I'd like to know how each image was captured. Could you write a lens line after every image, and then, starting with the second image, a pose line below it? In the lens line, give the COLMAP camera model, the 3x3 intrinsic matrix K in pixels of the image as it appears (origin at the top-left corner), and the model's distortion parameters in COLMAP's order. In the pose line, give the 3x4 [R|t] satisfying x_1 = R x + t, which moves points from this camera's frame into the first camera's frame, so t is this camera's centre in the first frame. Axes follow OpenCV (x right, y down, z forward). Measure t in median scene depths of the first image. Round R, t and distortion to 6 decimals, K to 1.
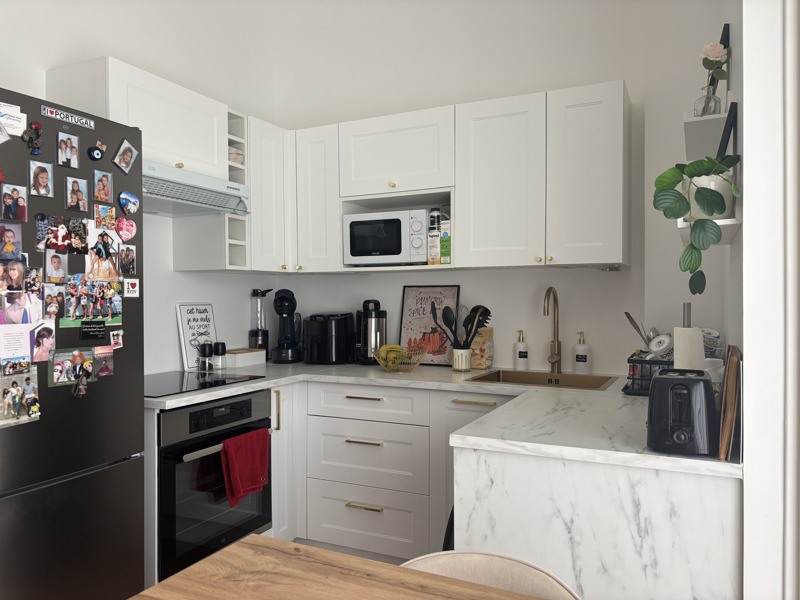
lens RADIAL K [[605.8, 0, 400.0], [0, 605.8, 300.0], [0, 0, 1]] dist [0.071838, -0.107921]
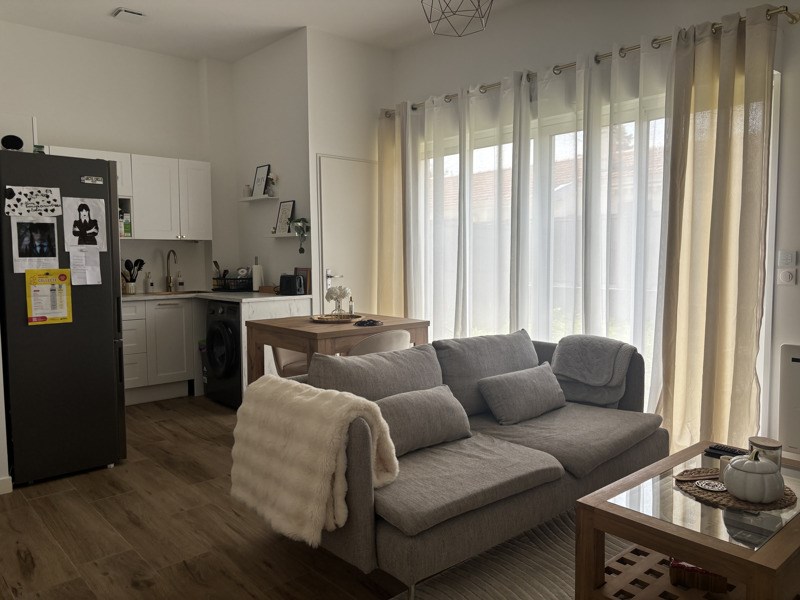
lens RADIAL K [[605.8, 0, 400.0], [0, 605.8, 300.0], [0, 0, 1]] dist [0.071838, -0.107921]
pose [[0.380274, -0.064795, 0.922601, -1.474195], [0.008256, 0.997741, 0.066670, 0.017403], [-0.924837, -0.017736, 0.379949, -0.543550]]
